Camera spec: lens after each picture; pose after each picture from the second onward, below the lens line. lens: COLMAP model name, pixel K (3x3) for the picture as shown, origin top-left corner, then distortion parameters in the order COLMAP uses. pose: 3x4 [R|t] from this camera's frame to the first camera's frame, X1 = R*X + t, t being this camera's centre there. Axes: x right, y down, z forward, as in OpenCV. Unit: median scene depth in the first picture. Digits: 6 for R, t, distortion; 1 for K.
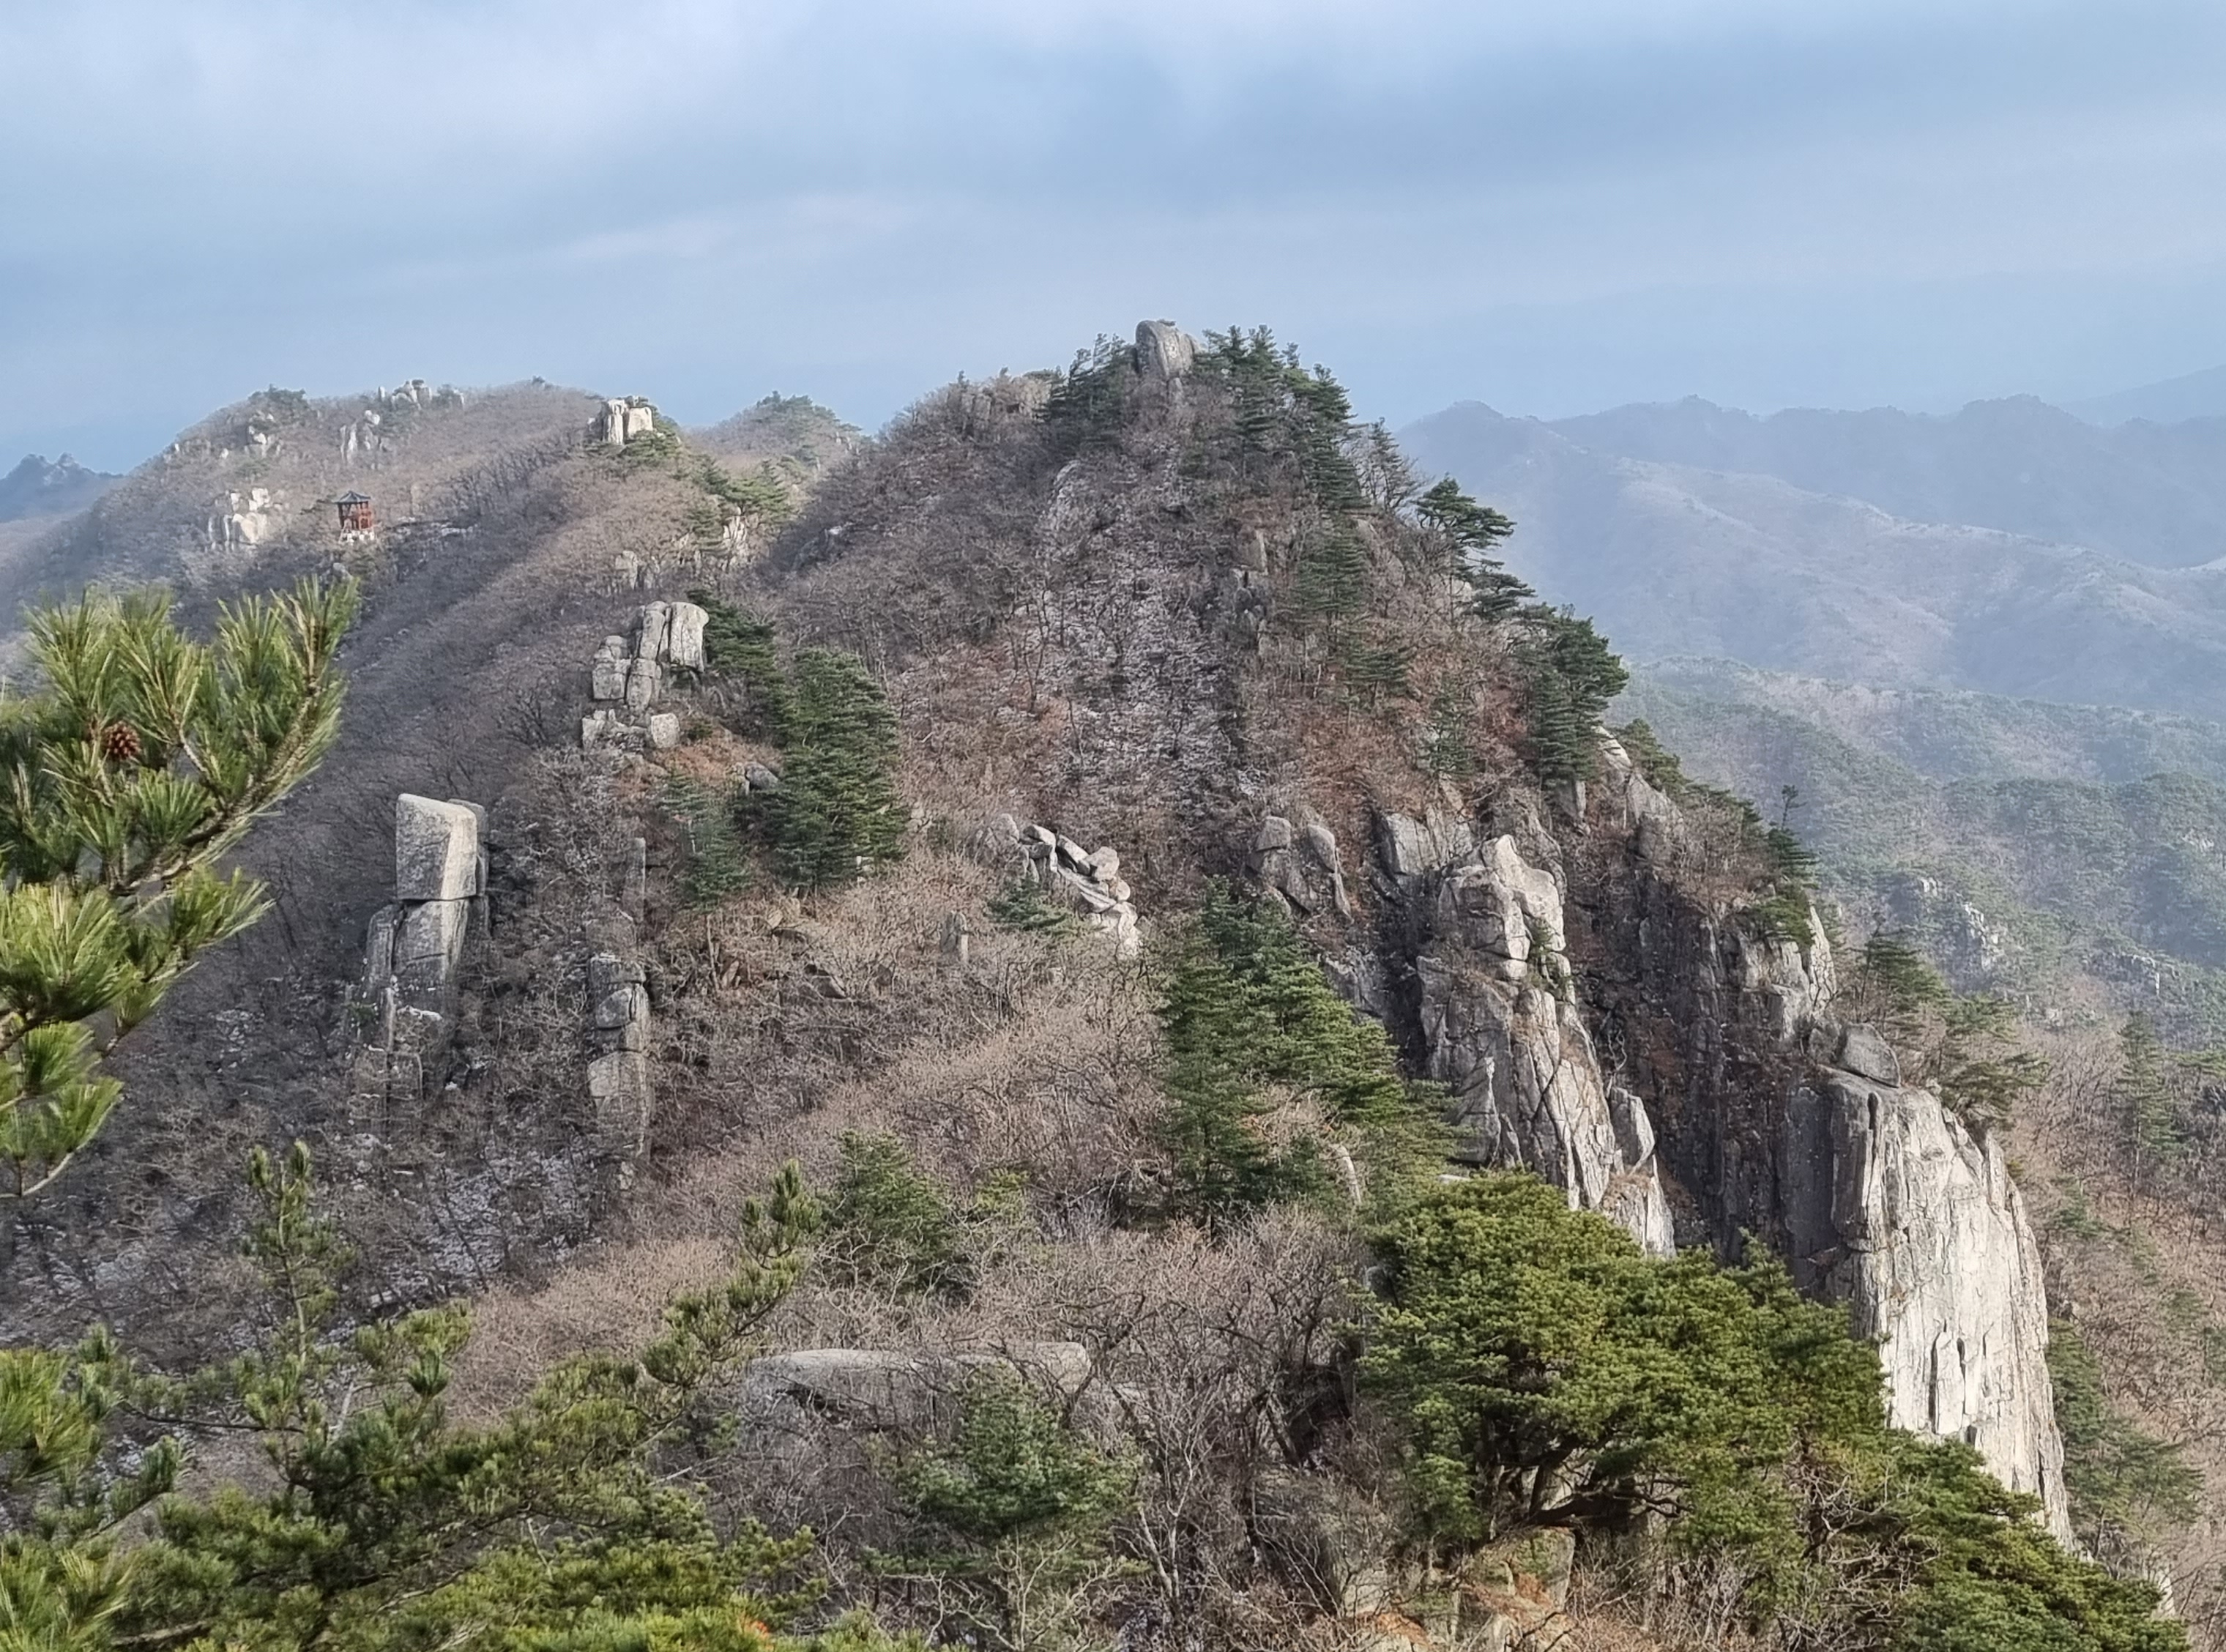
lens RADIAL K [[3279.6, 0, 1362.9], [0, 3279.6, 862.3], [0, 0, 1]] dist [0.042408, 0.033654]
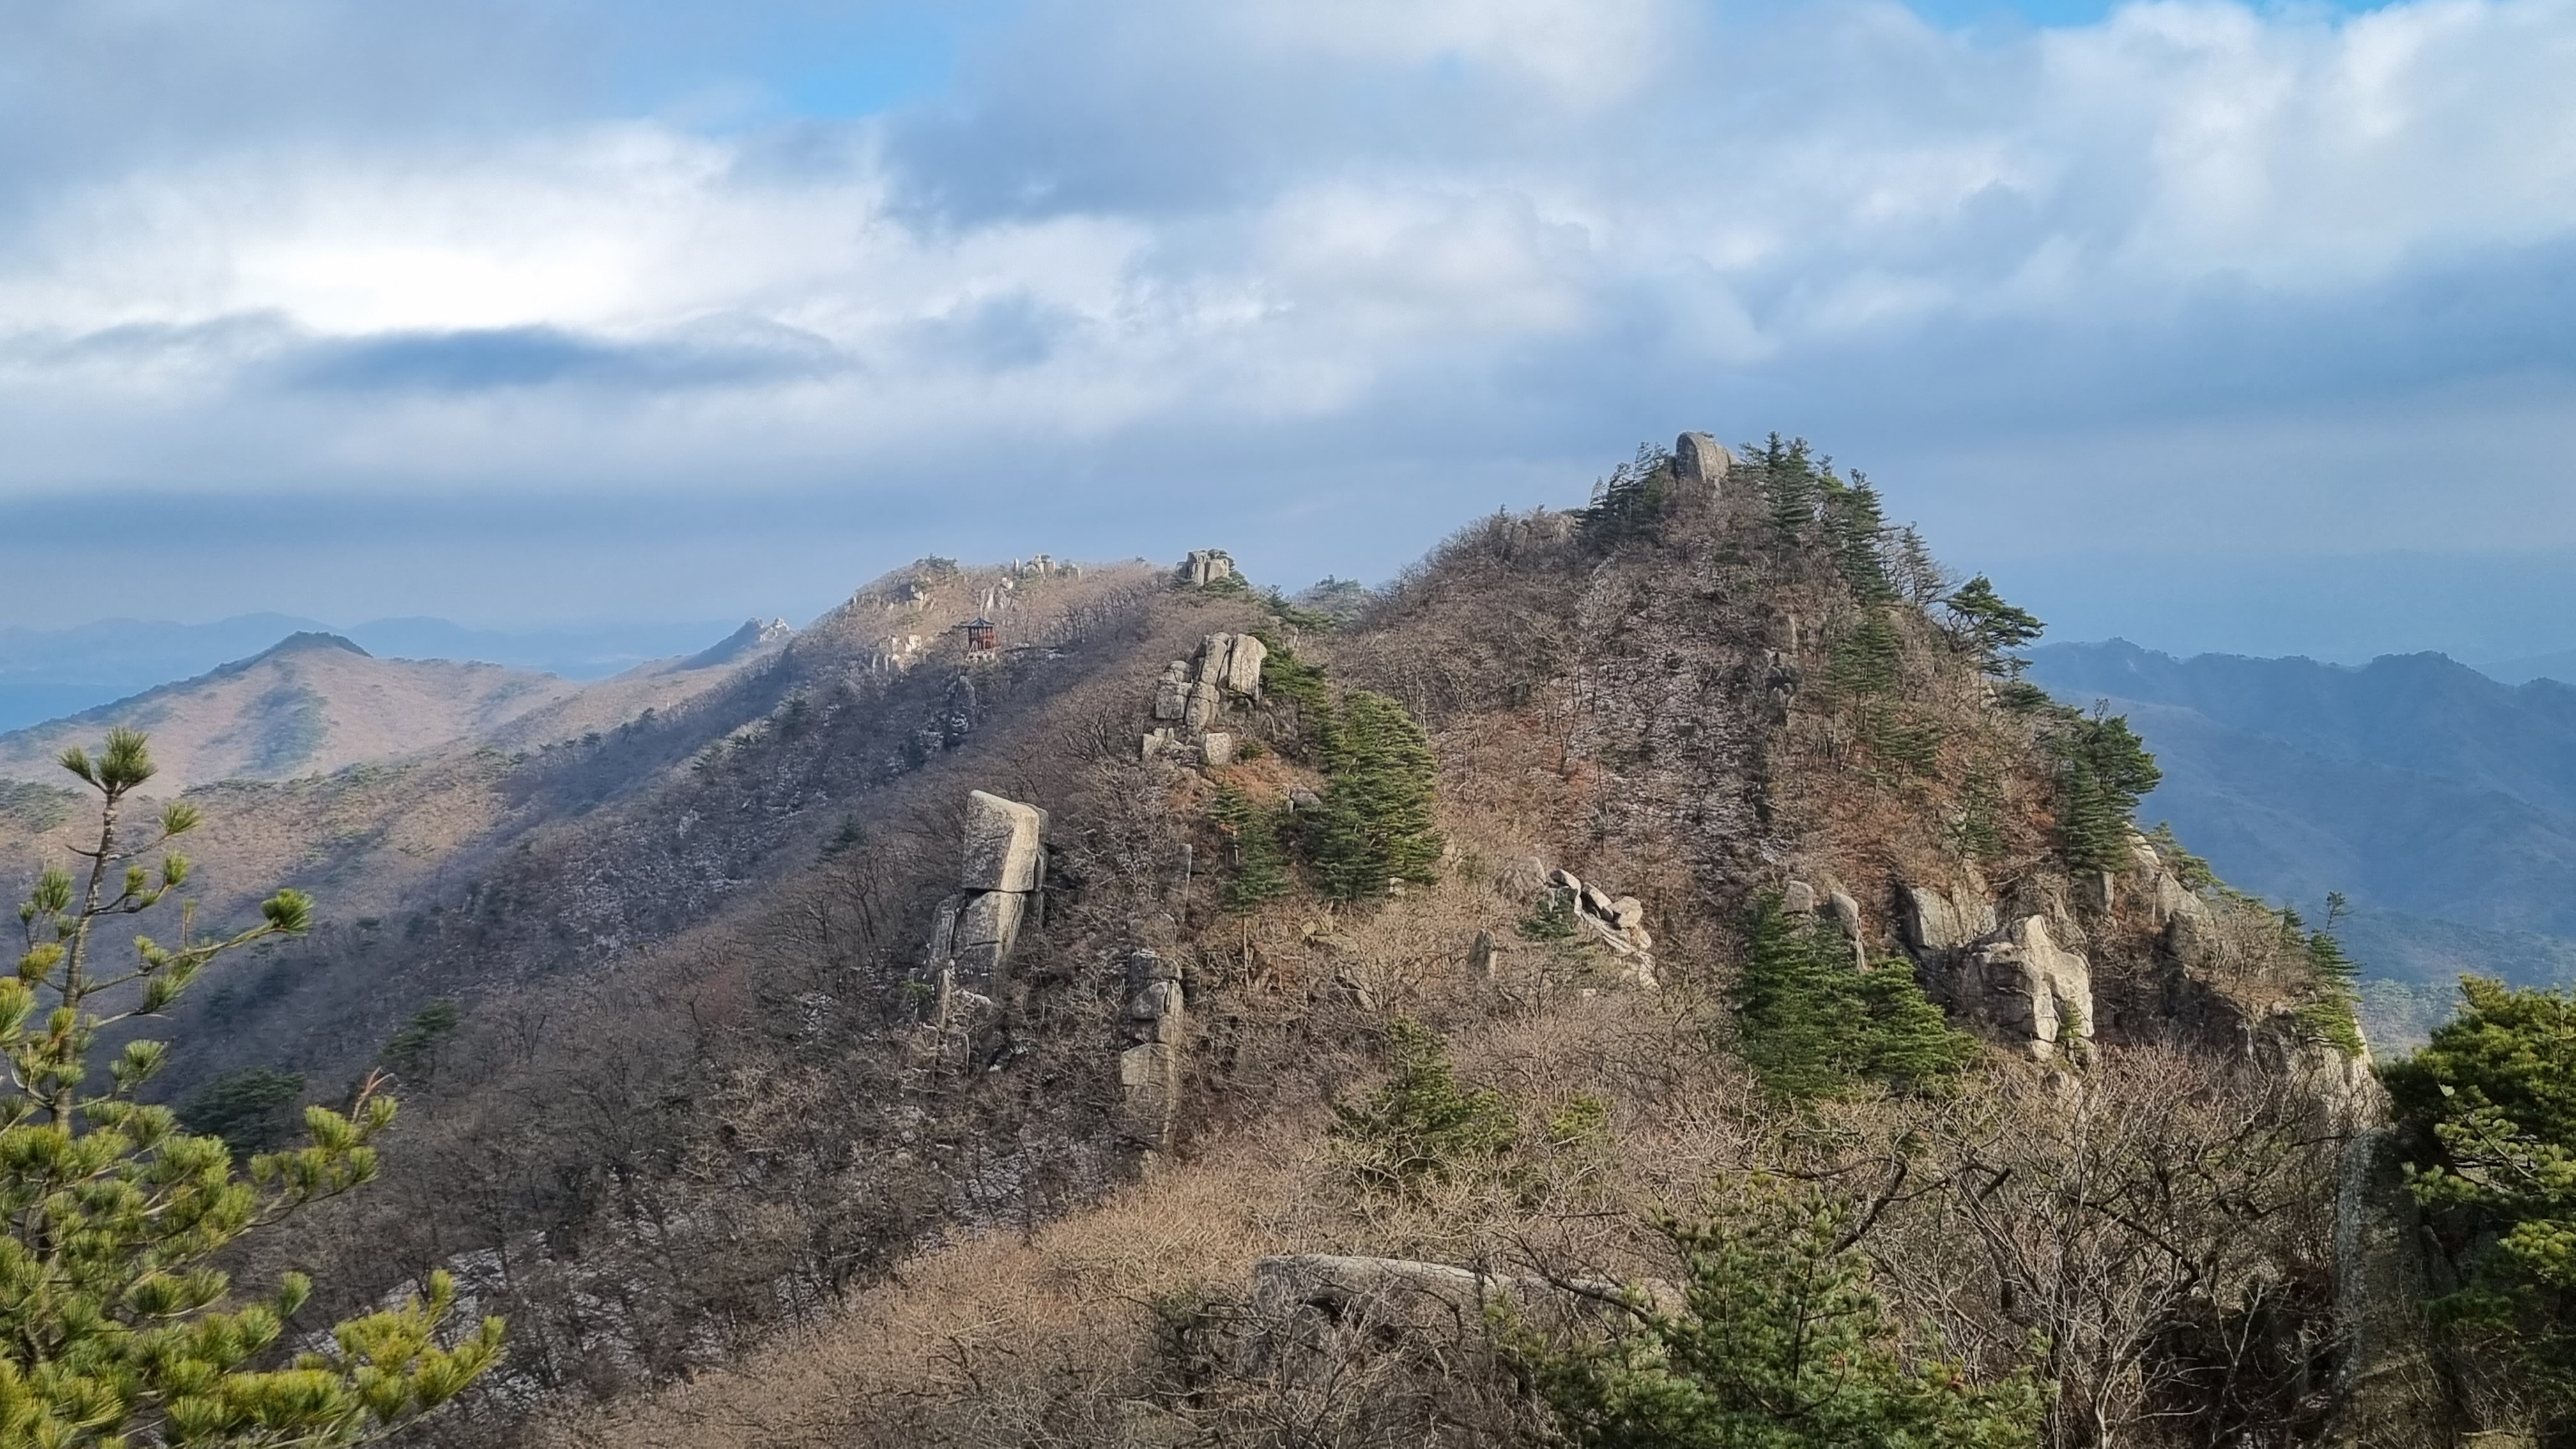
lens RADIAL K [[2694.4, 0, 1232.4], [0, 2694.4, 769.6], [0, 0, 1]] dist [0.055627, -0.002476]
pose [[0.976945, 0.058783, -0.205240, -0.028563], [-0.077162, 0.993581, -0.082719, 0.034491], [0.199060, 0.096649, 0.975210, 0.149100]]
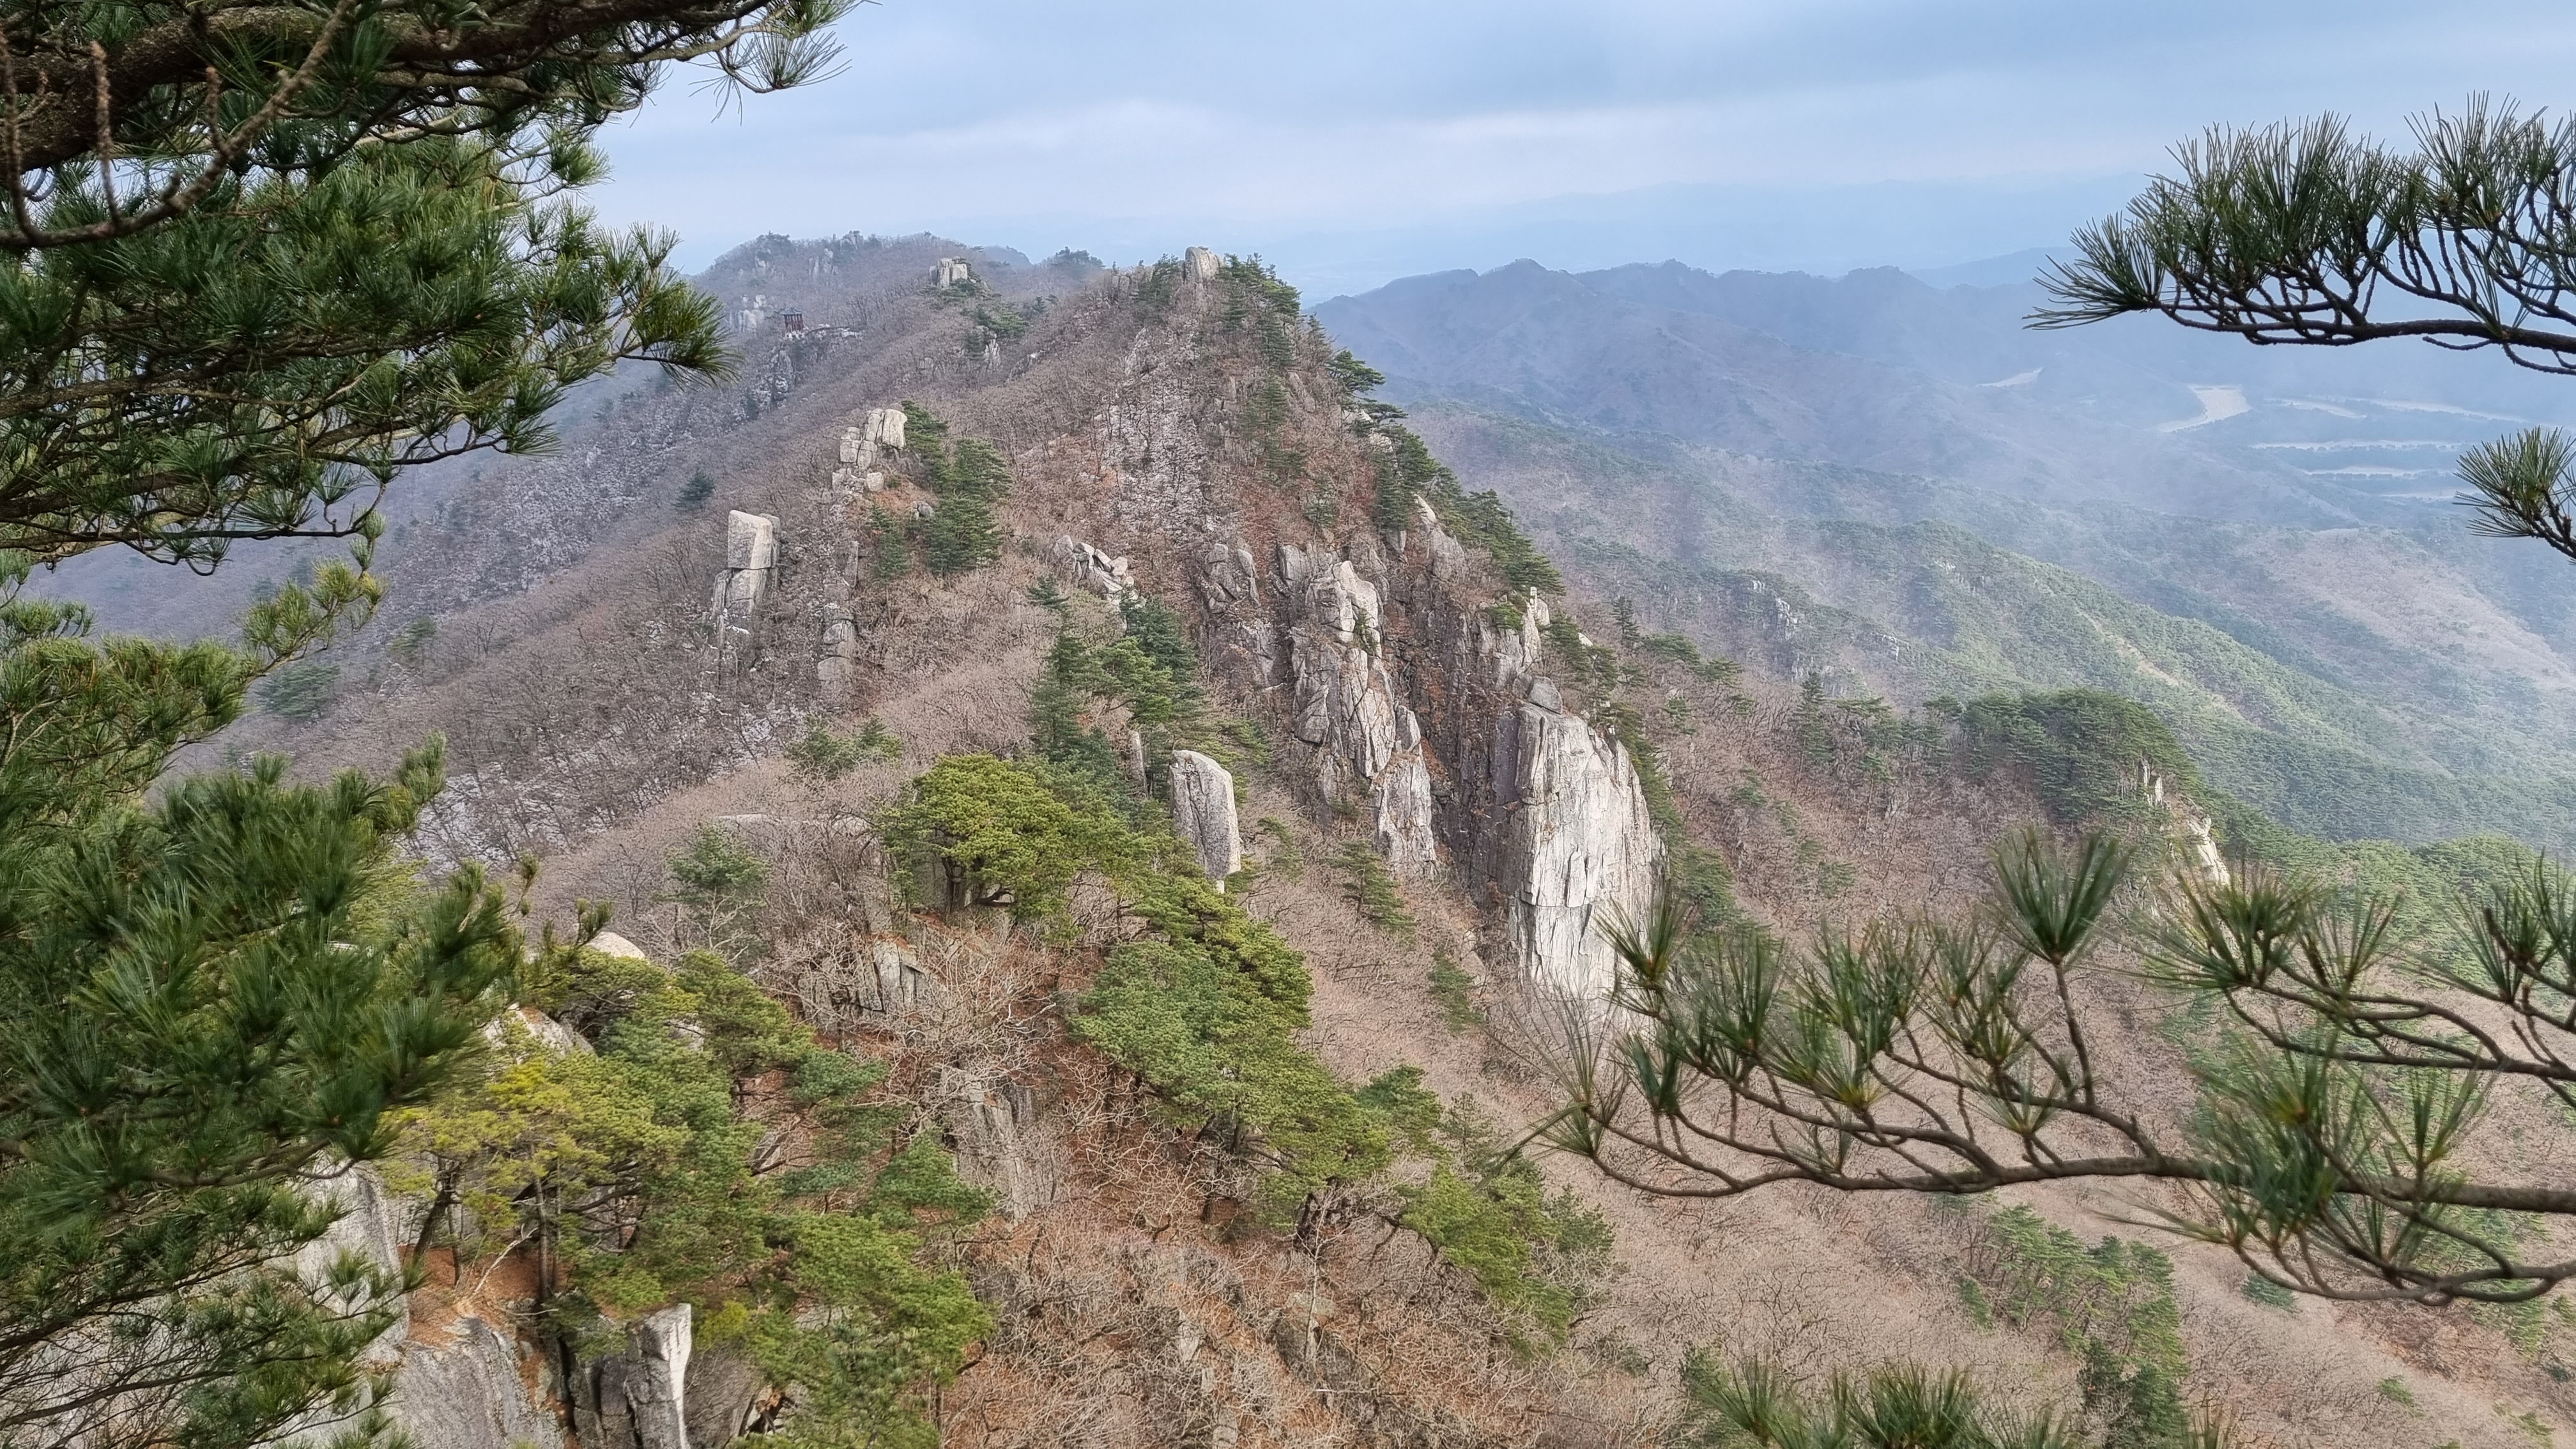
lens RADIAL K [[2058.8, 0, 1283.7], [0, 2058.8, 762.1], [0, 0, 1]] dist [0.055877, 0.000314]
pose [[0.994315, 0.058944, -0.088675, 0.114836], [-0.049095, 0.992782, 0.109422, -0.020440], [0.094485, -0.104446, 0.990032, -0.121464]]
